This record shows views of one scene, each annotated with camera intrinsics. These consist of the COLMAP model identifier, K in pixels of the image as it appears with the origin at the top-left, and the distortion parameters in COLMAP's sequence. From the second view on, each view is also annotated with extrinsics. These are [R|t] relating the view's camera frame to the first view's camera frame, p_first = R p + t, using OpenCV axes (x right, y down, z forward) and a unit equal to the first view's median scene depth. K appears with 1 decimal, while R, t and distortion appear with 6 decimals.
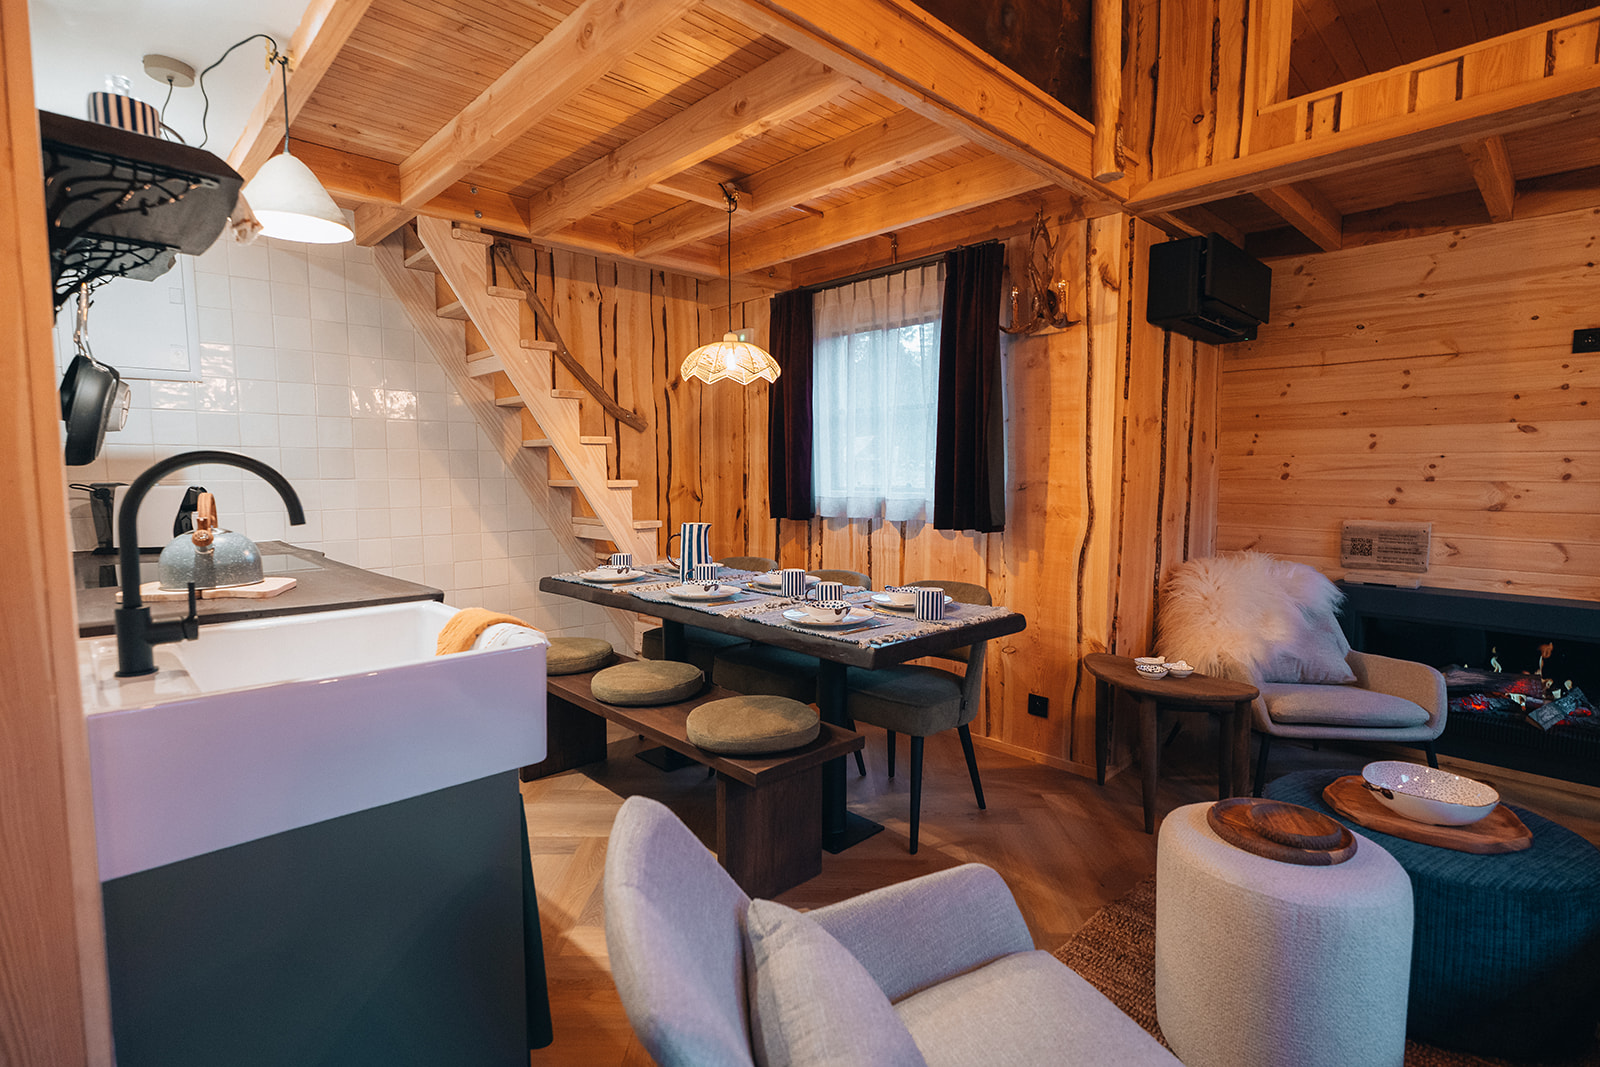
lens RADIAL K [[750.5, 0, 800.0], [0, 750.5, 533.5], [0, 0, 1]] dist [-0.000379, -0.000189]
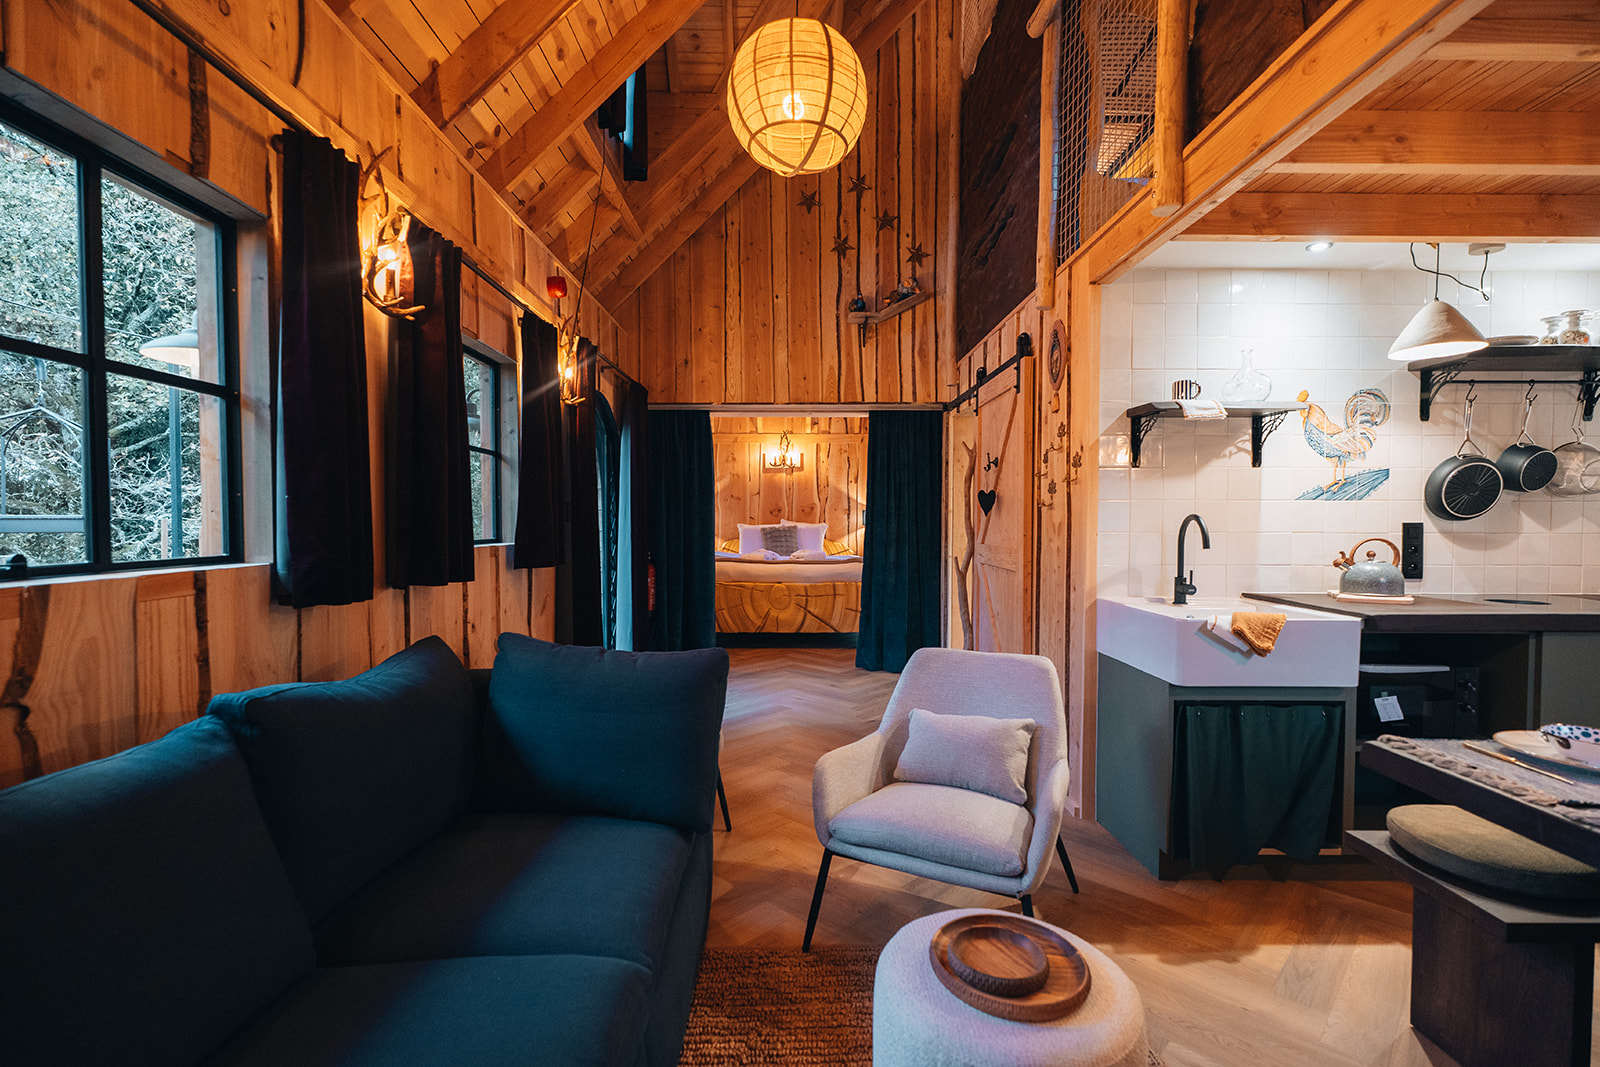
lens RADIAL K [[721.5, 0, 799.0], [0, 721.5, 535.5], [0, 0, 1]] dist [0.001707, -0.000141]
pose [[-0.682927, 0.010086, -0.730417, 0.653548], [-0.067342, 0.994777, 0.076701, -0.051590], [0.727376, 0.101569, -0.678681, 0.630653]]
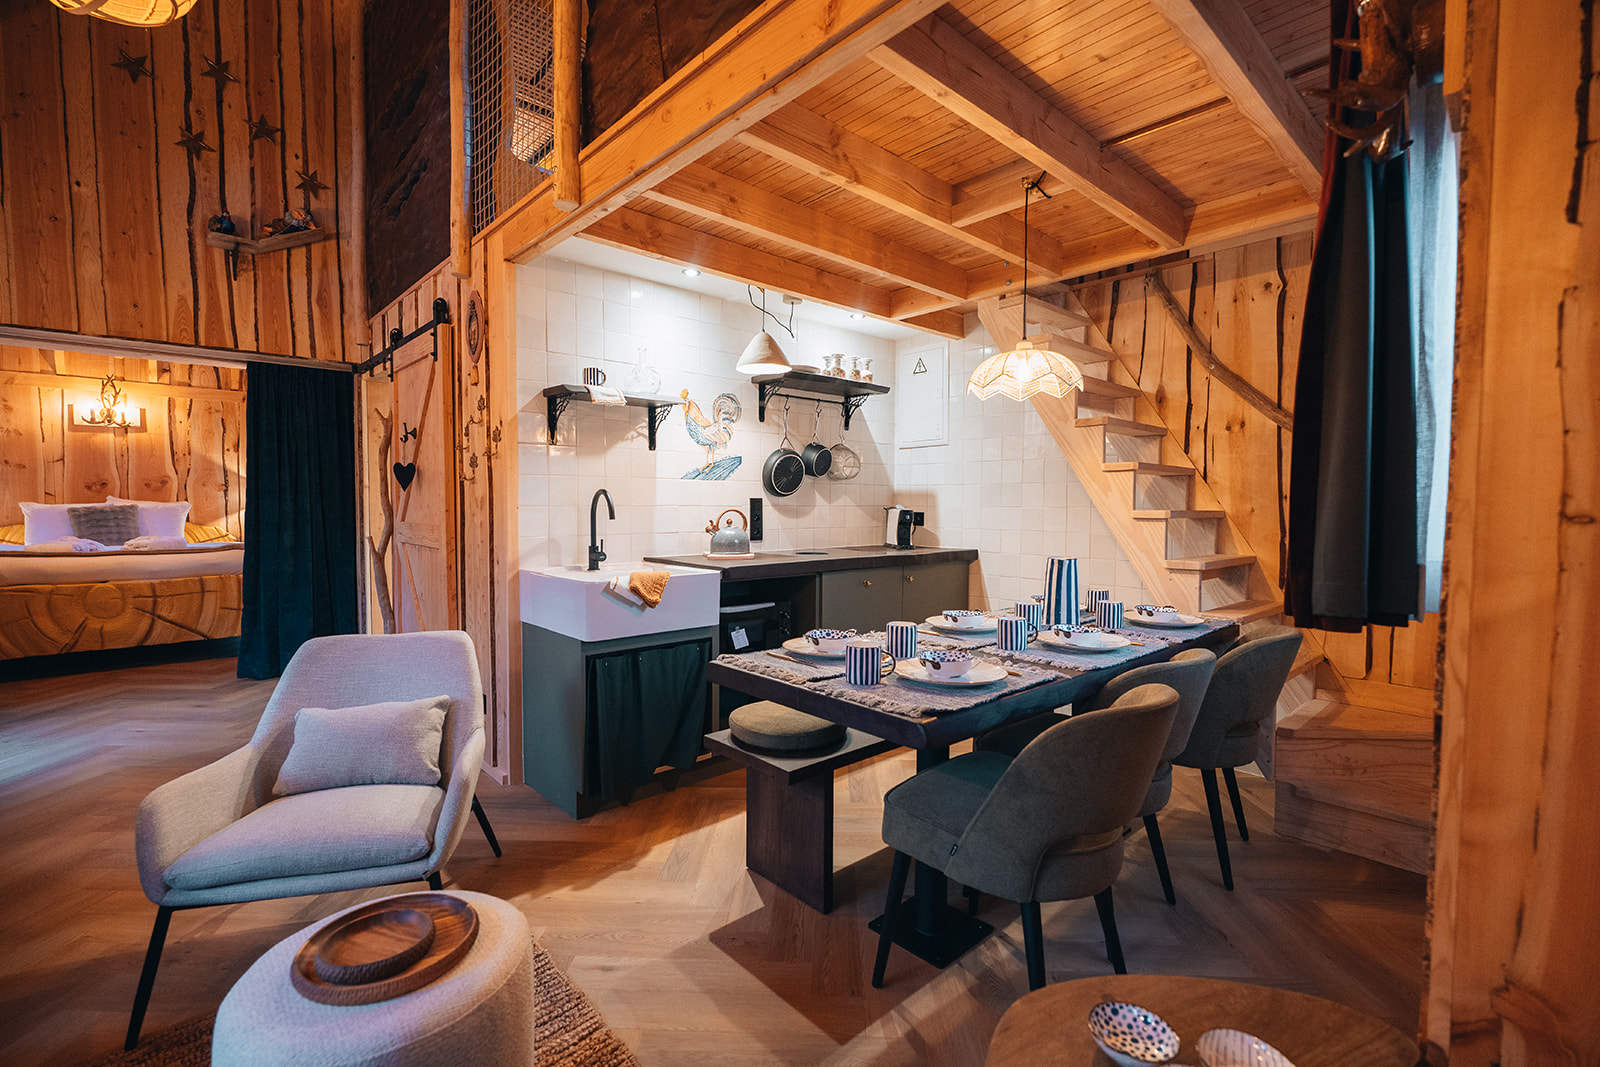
lens RADIAL K [[709.5, 0, 800.0], [0, 709.5, 533.5], [0, 0, 1]] dist [0.002778, 0.000662]
pose [[-0.013826, 0.039033, -0.999142, 0.650261], [-0.089253, 0.995201, 0.040114, -0.045038], [0.995913, 0.089731, -0.010276, 0.665033]]
